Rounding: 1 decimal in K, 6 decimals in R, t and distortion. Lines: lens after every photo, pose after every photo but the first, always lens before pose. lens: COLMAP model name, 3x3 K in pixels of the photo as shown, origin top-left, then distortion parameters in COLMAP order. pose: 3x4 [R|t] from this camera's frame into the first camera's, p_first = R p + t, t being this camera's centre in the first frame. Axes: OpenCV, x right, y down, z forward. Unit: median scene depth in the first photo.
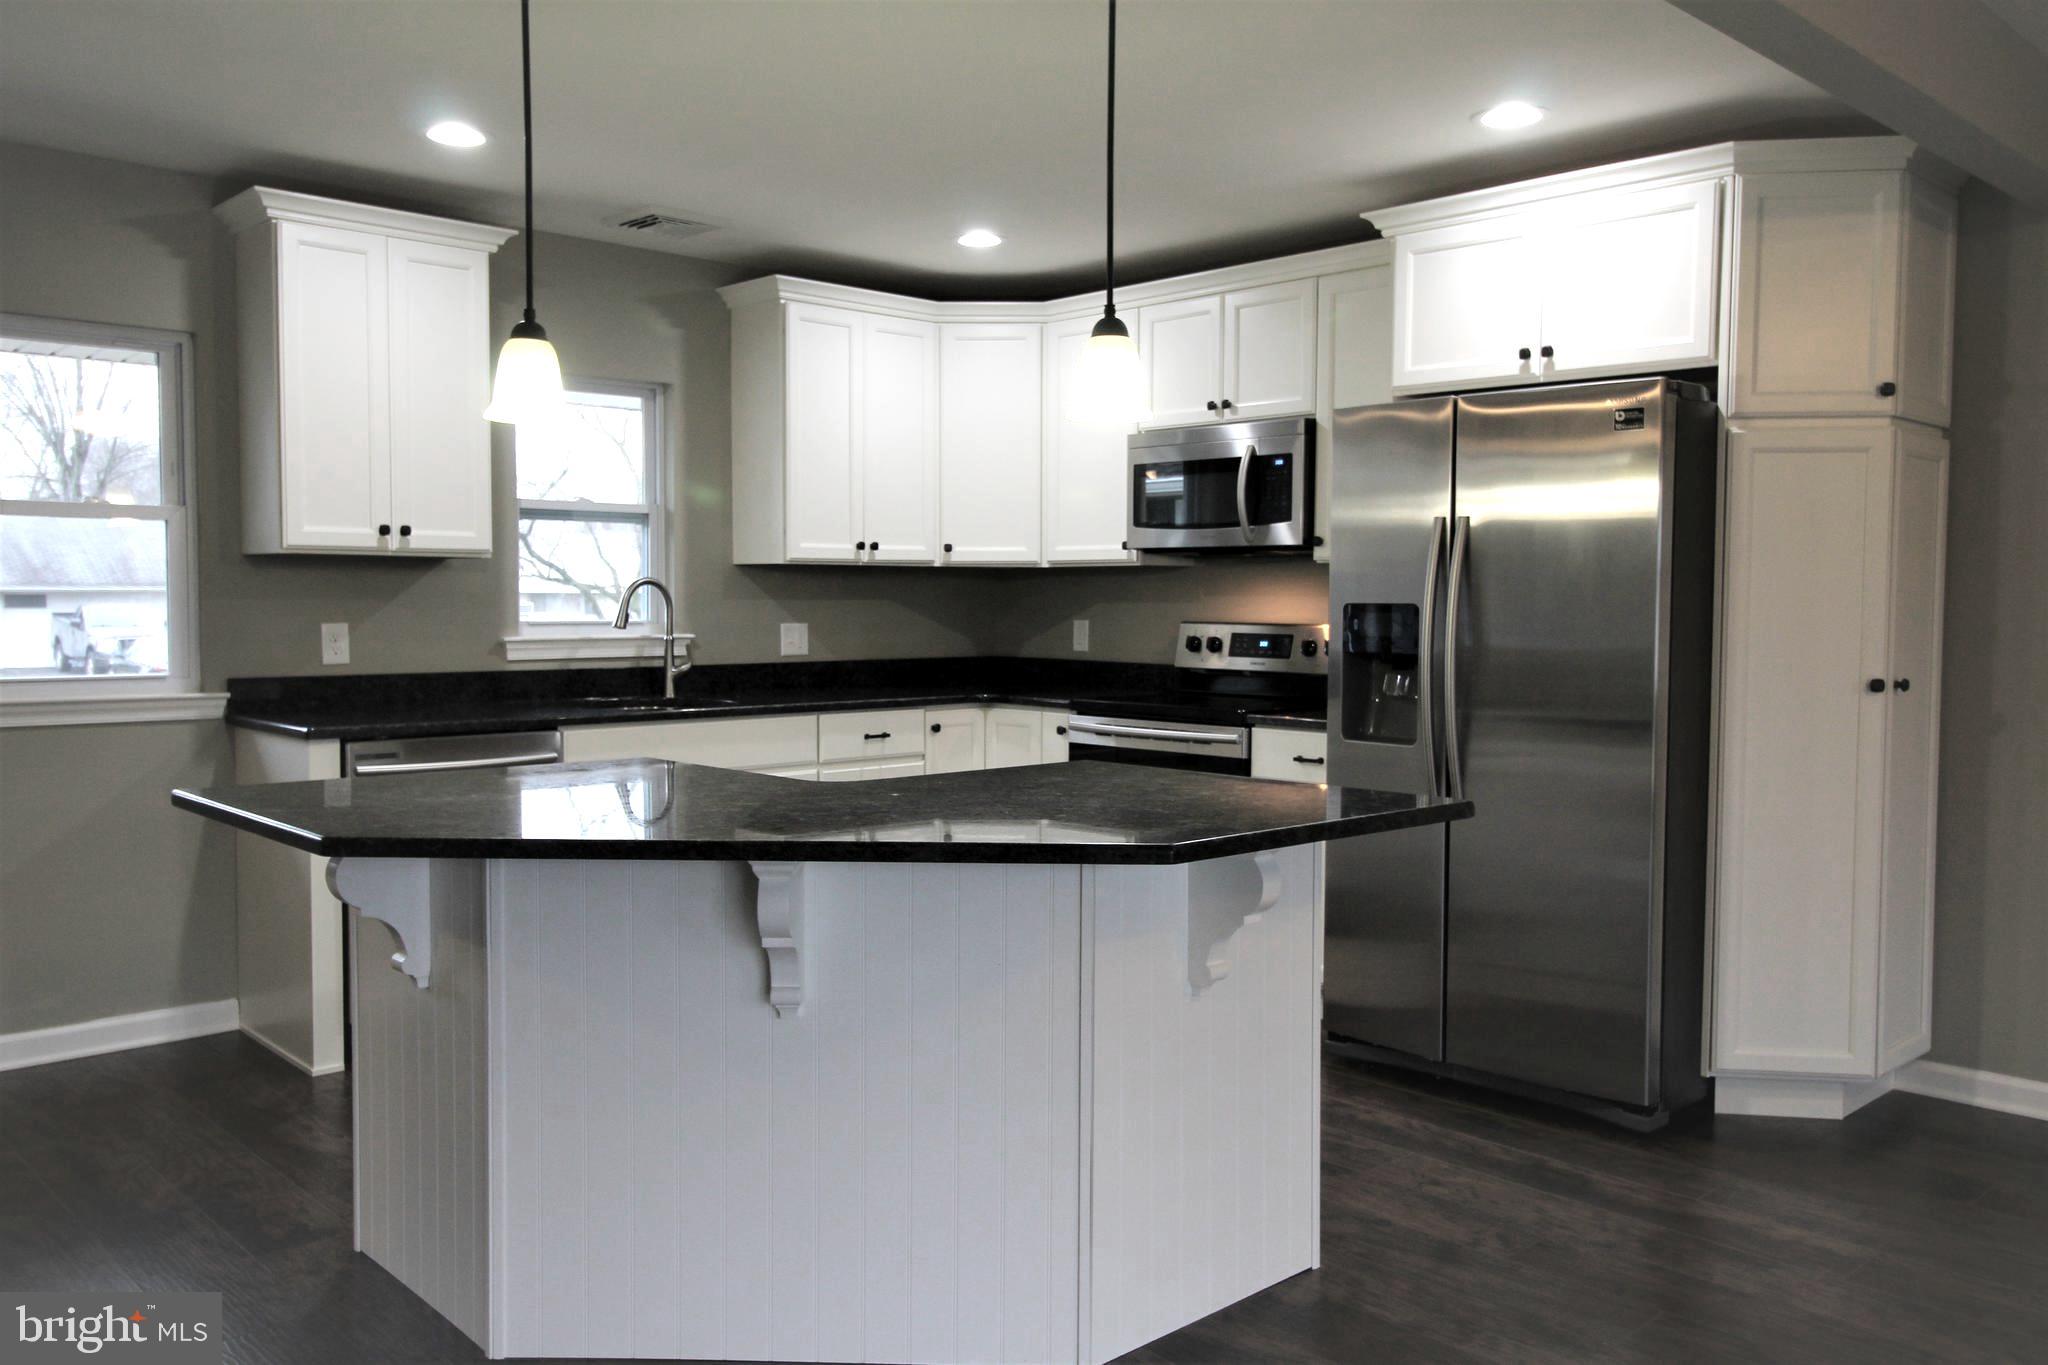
lens RADIAL K [[1598.5, 0, 1024.0], [0, 1598.5, 682.5], [0, 0, 1]] dist [0.005895, 0.005707]
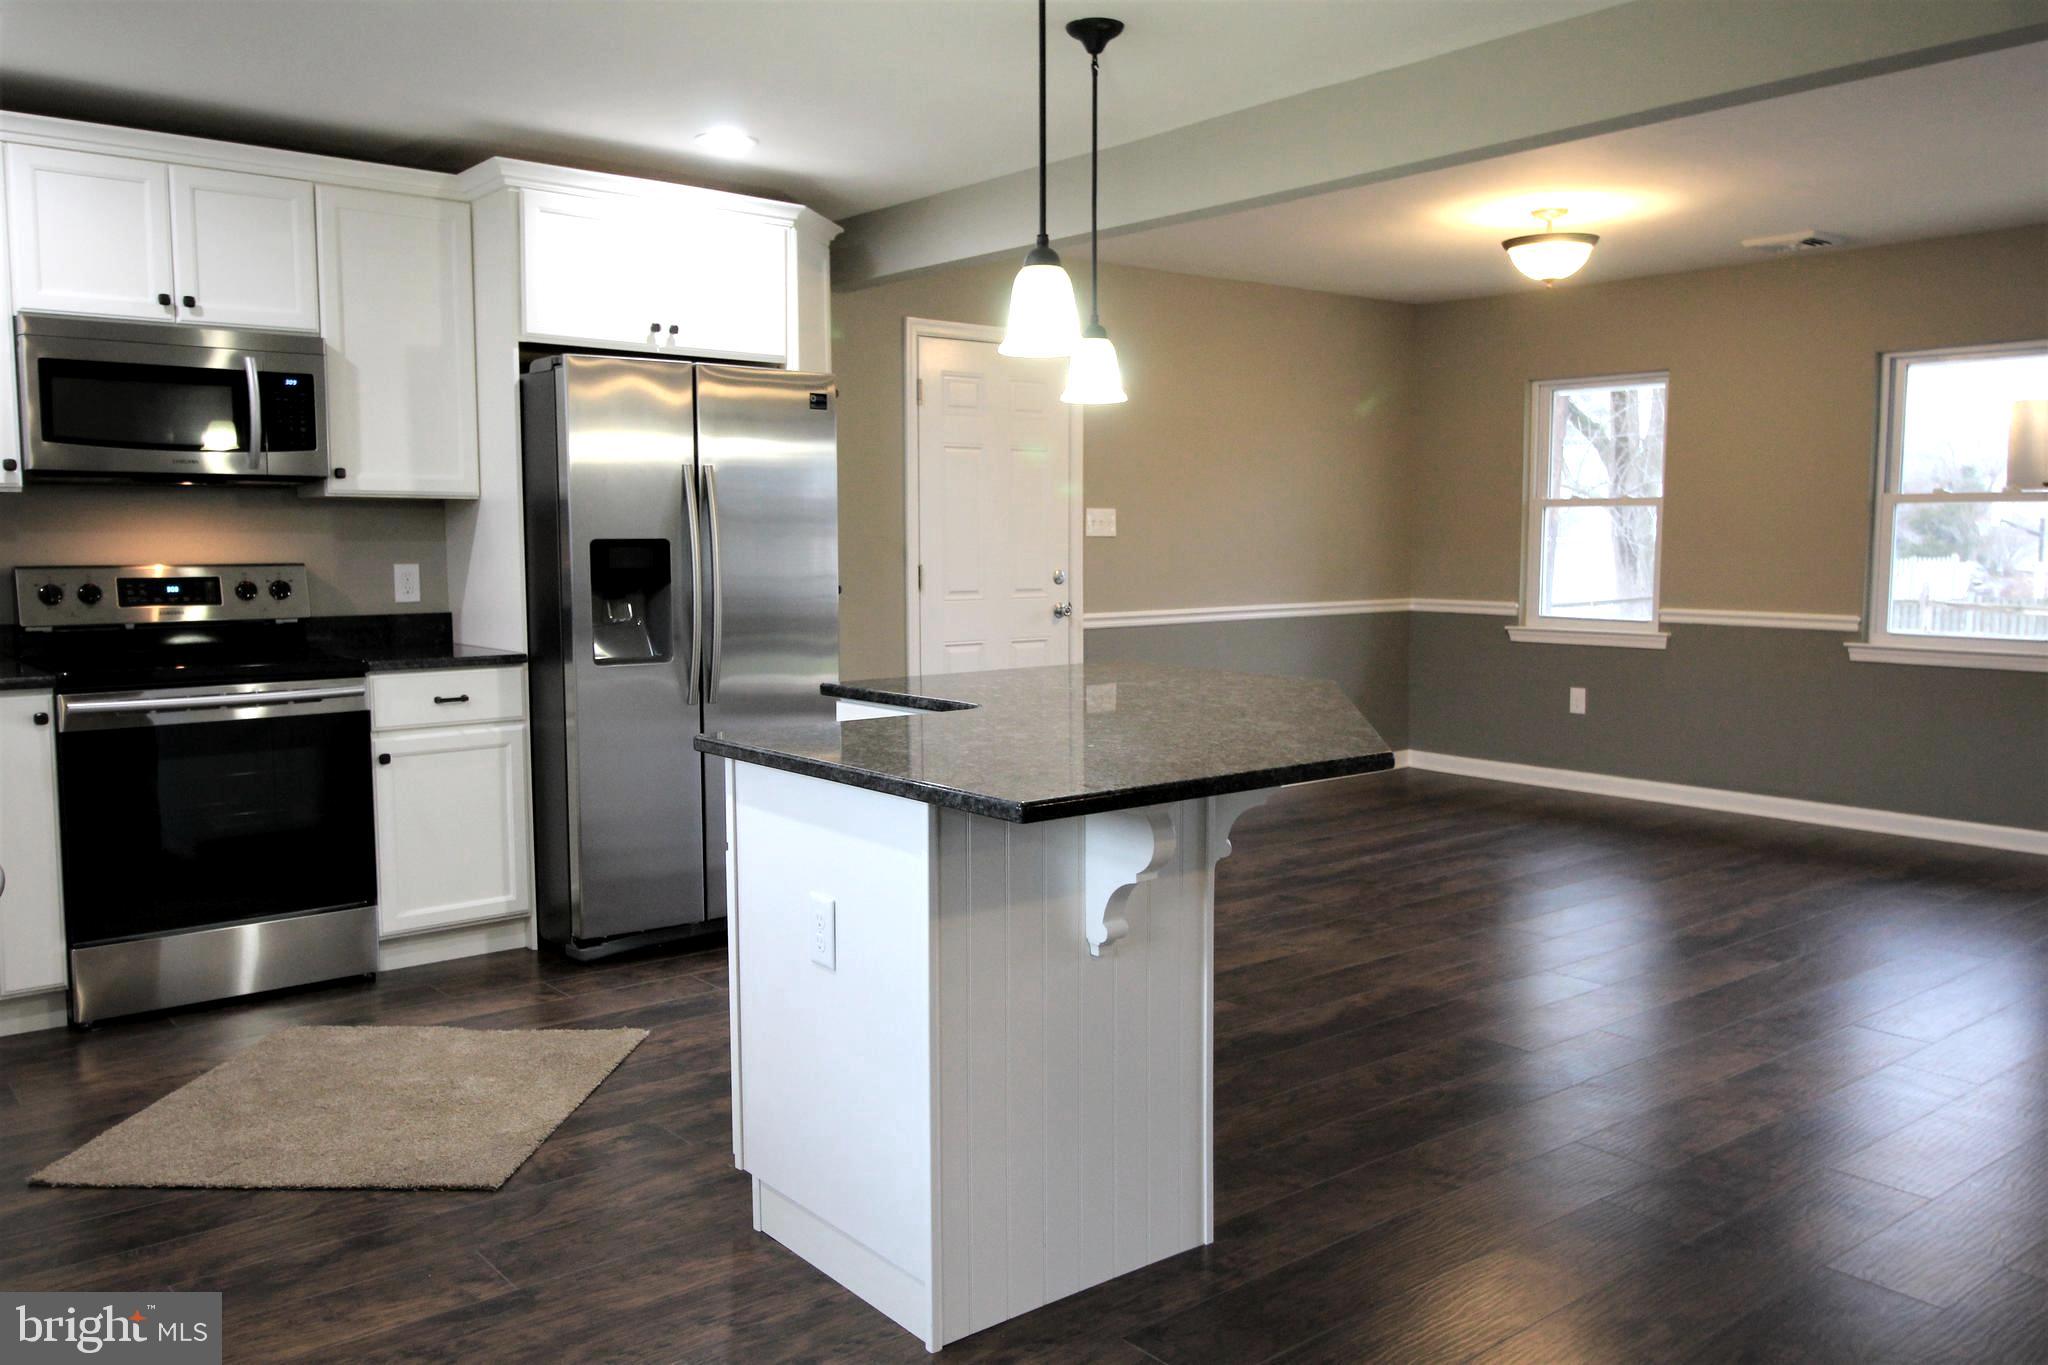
lens RADIAL K [[1598.5, 0, 1024.0], [0, 1598.5, 682.5], [0, 0, 1]] dist [0.005895, 0.005707]
pose [[0.070861, -0.098853, 0.992576, -0.763576], [0.055487, 0.993927, 0.095027, -0.035497], [-0.995942, 0.048341, 0.075916, 0.566939]]
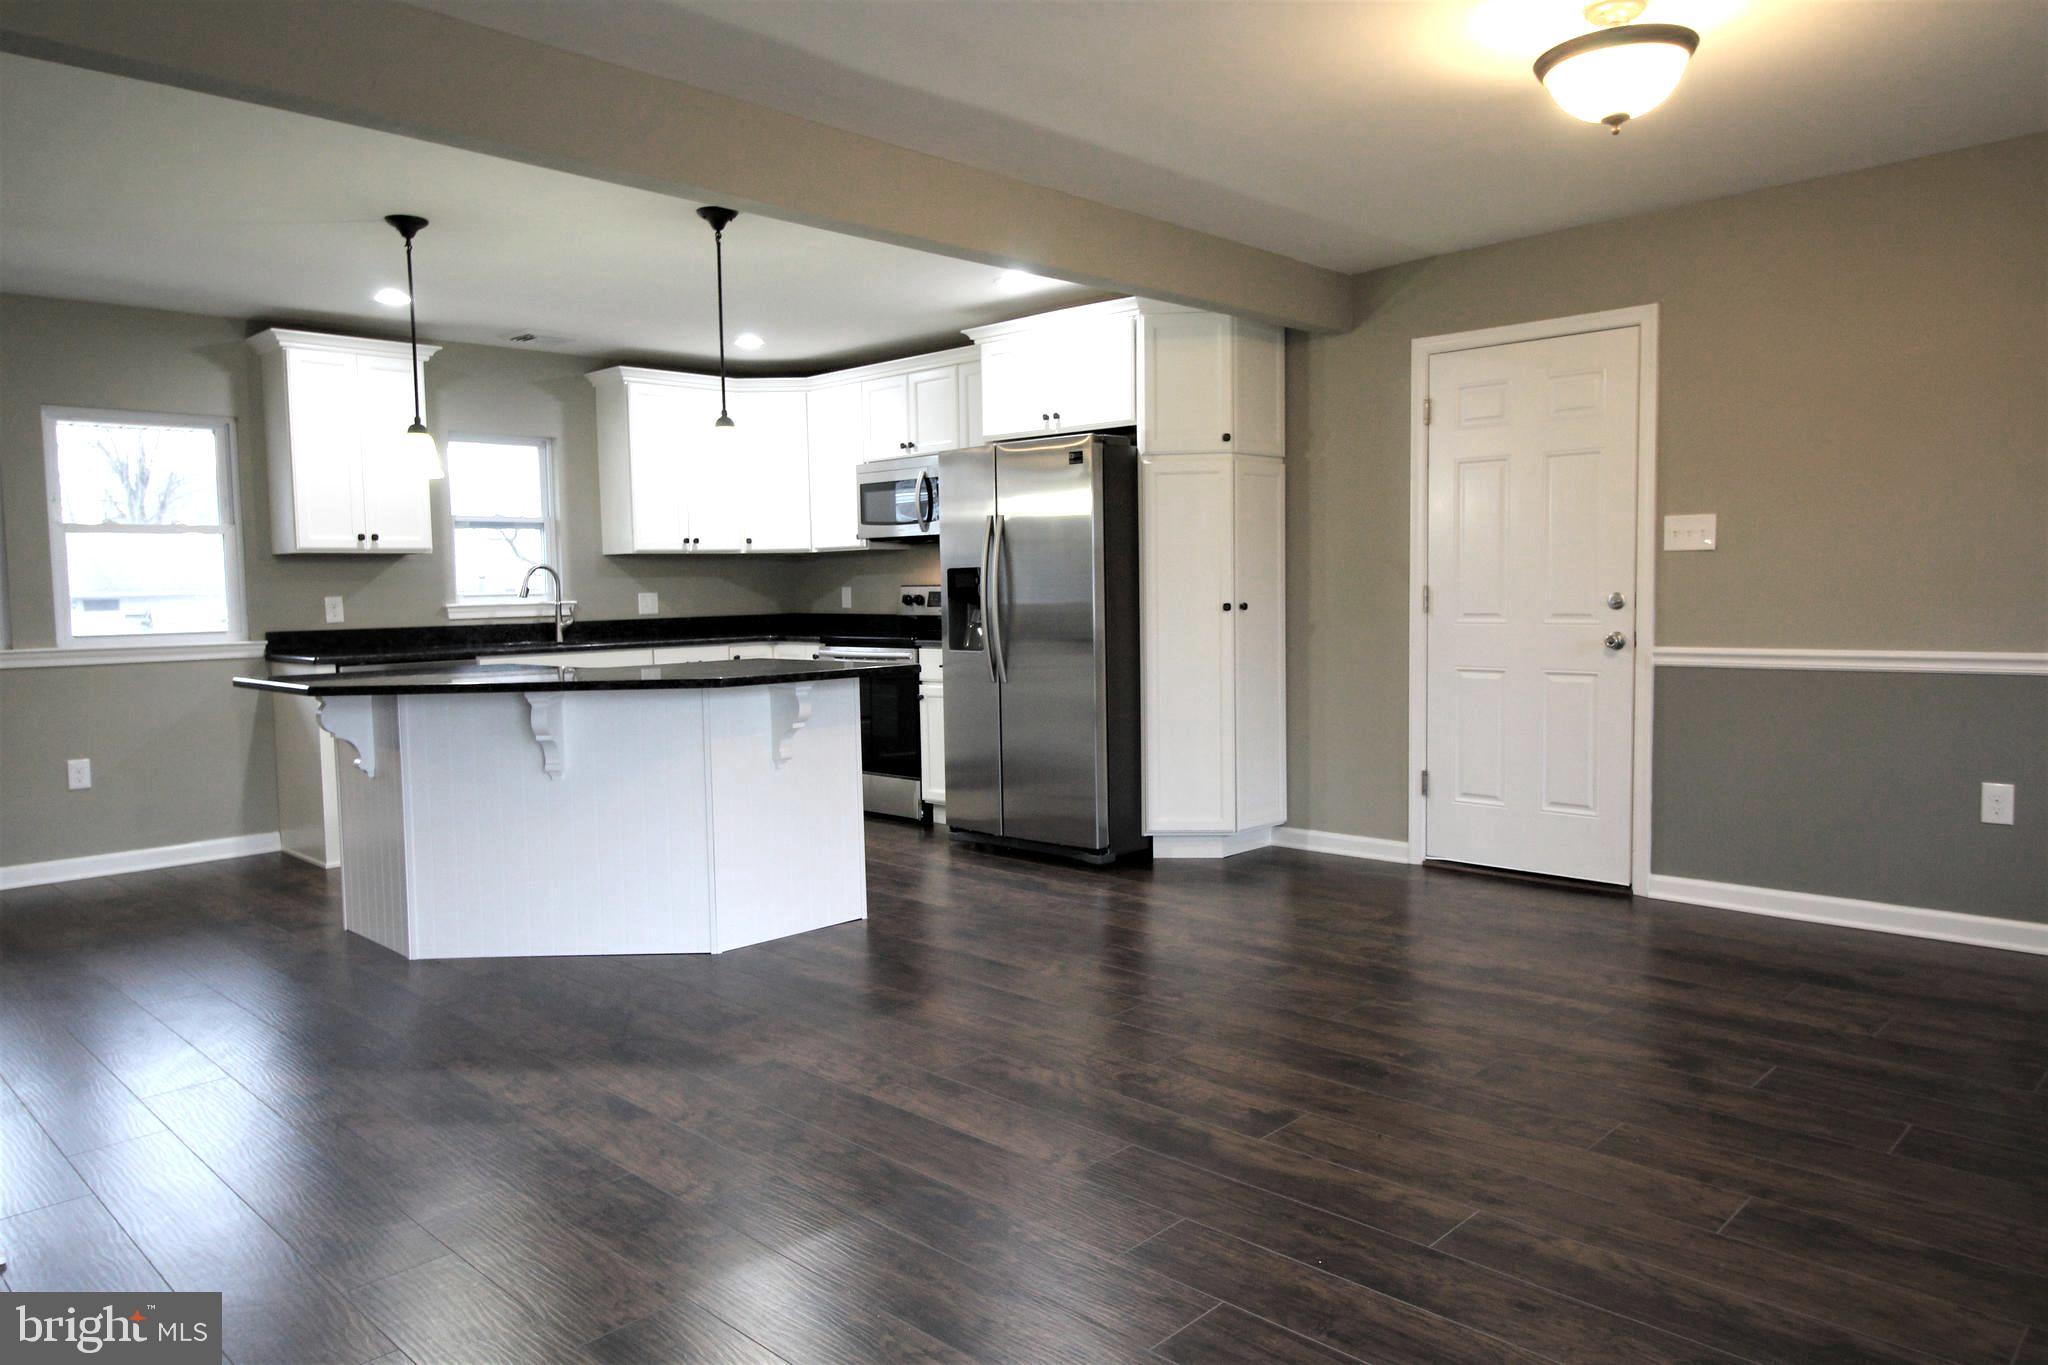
lens RADIAL K [[1363.5, 0, 1025.7], [0, 1363.5, 679.6], [0, 0, 1]] dist [0.007065, -0.005183]
pose [[0.998875, -0.026572, 0.039280, 0.199333], [0.025896, 0.999509, 0.017617, 0.038937], [-0.039728, -0.016580, 0.999073, -0.380620]]
